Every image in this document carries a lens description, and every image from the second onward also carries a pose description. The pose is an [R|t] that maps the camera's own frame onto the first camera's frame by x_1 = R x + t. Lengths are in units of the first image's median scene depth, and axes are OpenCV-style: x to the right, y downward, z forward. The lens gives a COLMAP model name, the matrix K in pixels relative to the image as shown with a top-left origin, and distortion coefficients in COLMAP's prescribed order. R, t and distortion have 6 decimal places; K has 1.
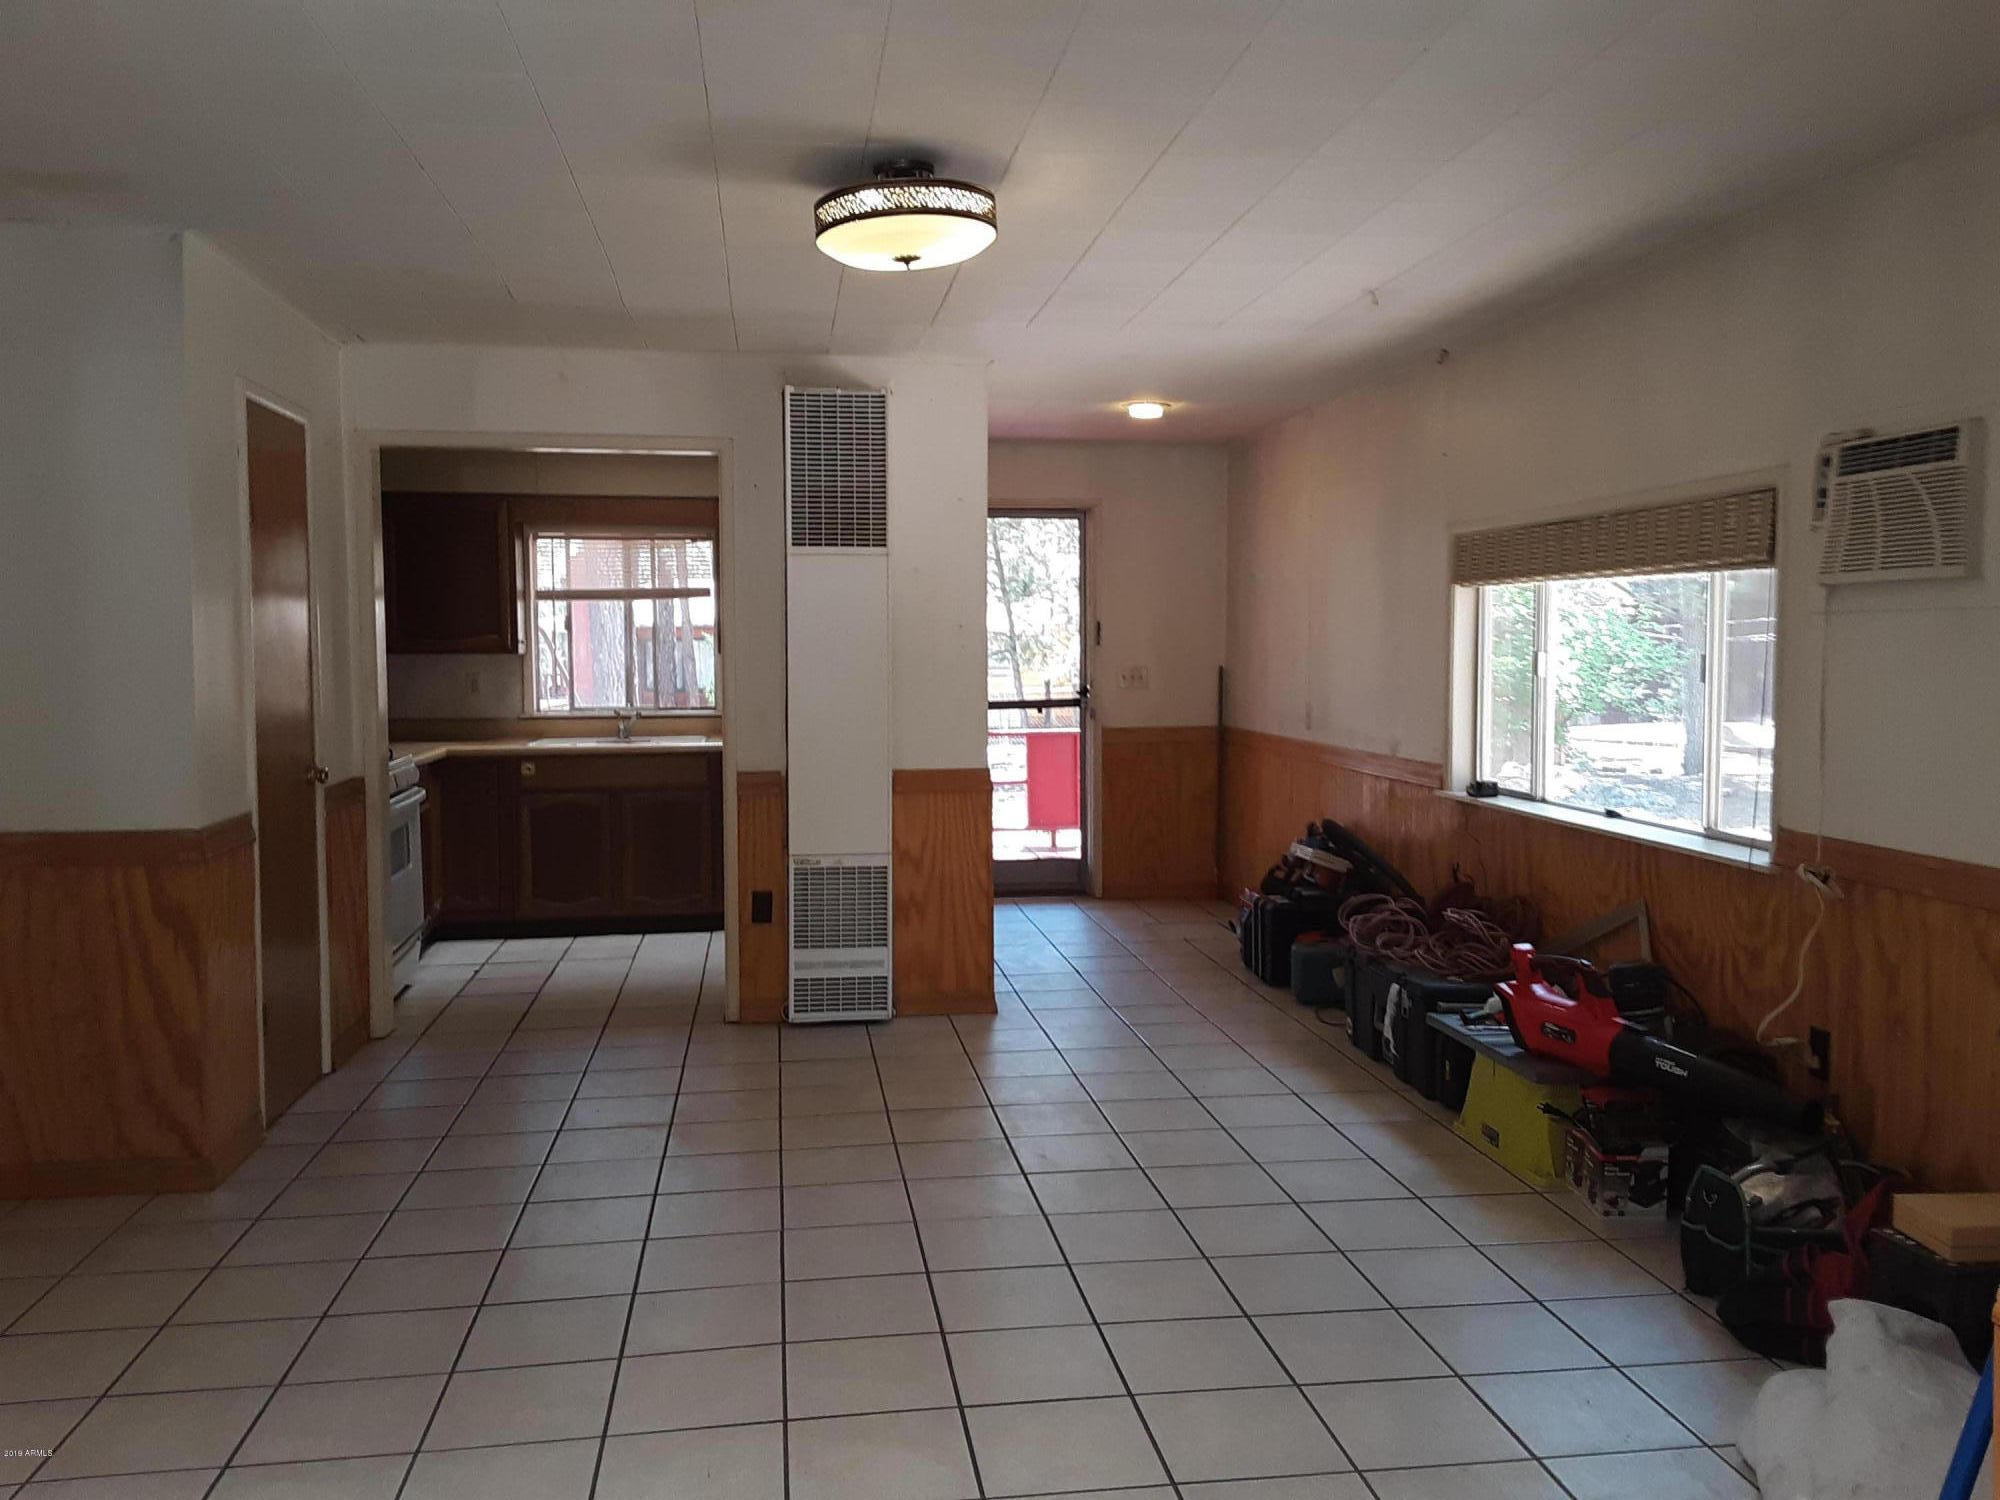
lens RADIAL K [[1608.7, 0, 996.7], [0, 1608.7, 739.6], [0, 0, 1]] dist [0.159821, -0.256752]
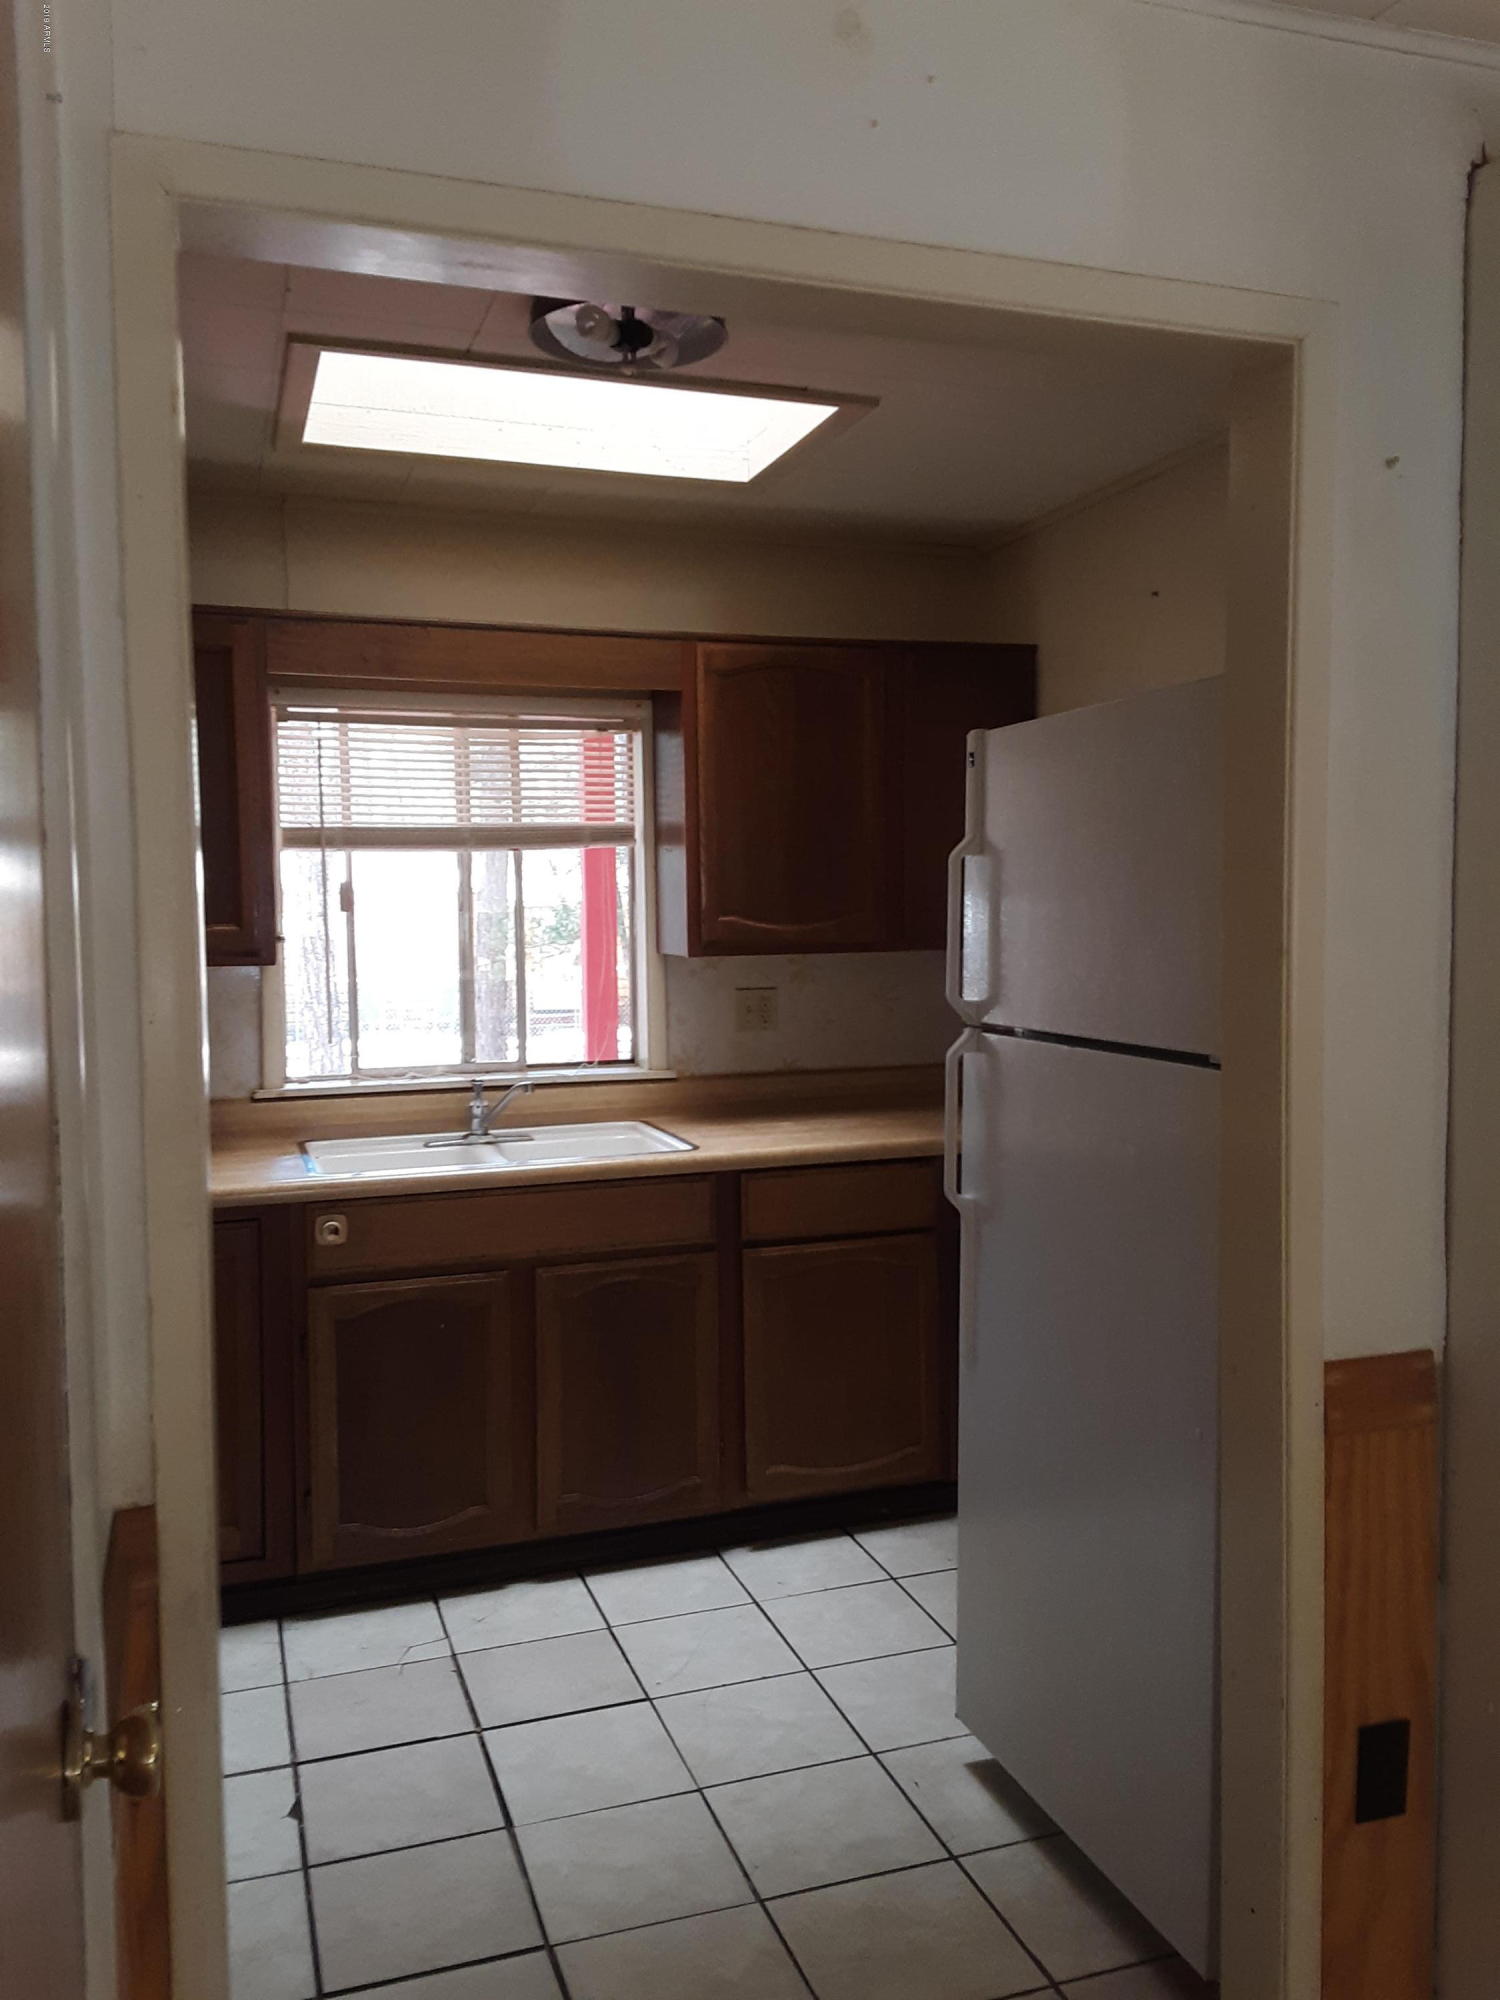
lens RADIAL K [[1608.7, 0, 768.3], [0, 1608.7, 996.6], [0, 0, 1]] dist [0.159821, -0.256752]
pose [[0.979943, -0.017224, 0.198530, -0.239900], [0.017850, 0.999840, -0.001365, -0.039125], [-0.198475, 0.004881, 0.980094, 0.505438]]
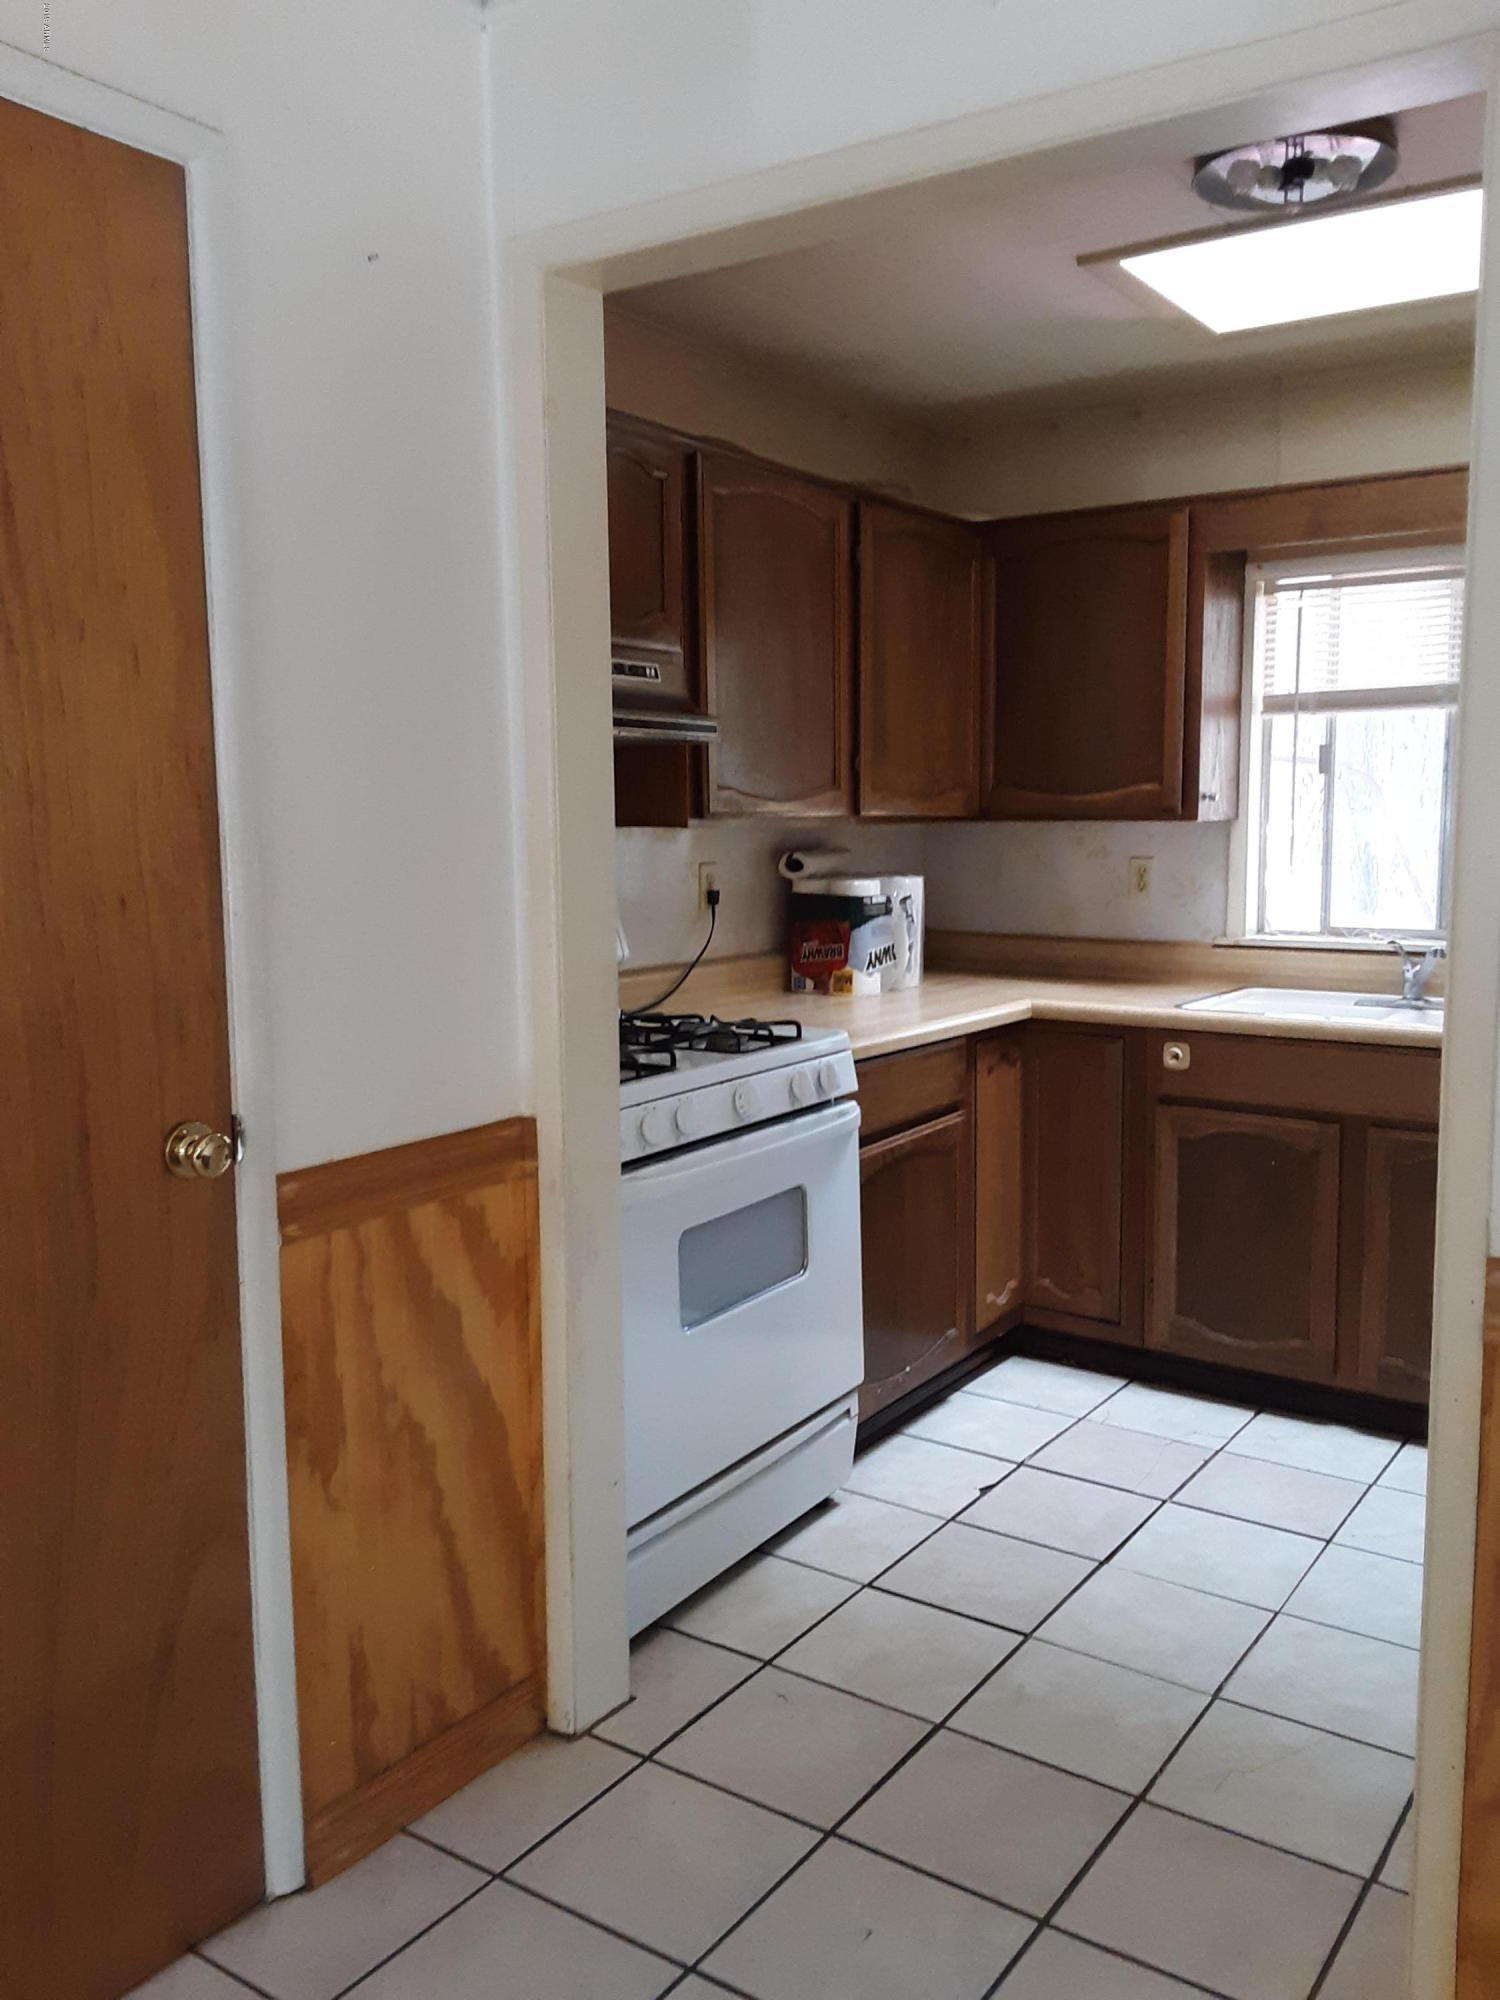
lens RADIAL K [[1608.7, 0, 768.3], [0, 1608.7, 996.6], [0, 0, 1]] dist [0.159821, -0.256752]
pose [[0.741960, 0.079710, -0.665688, -0.049577], [-0.040679, 0.996430, 0.073972, -0.029000], [0.669208, -0.027805, 0.742554, 0.512025]]
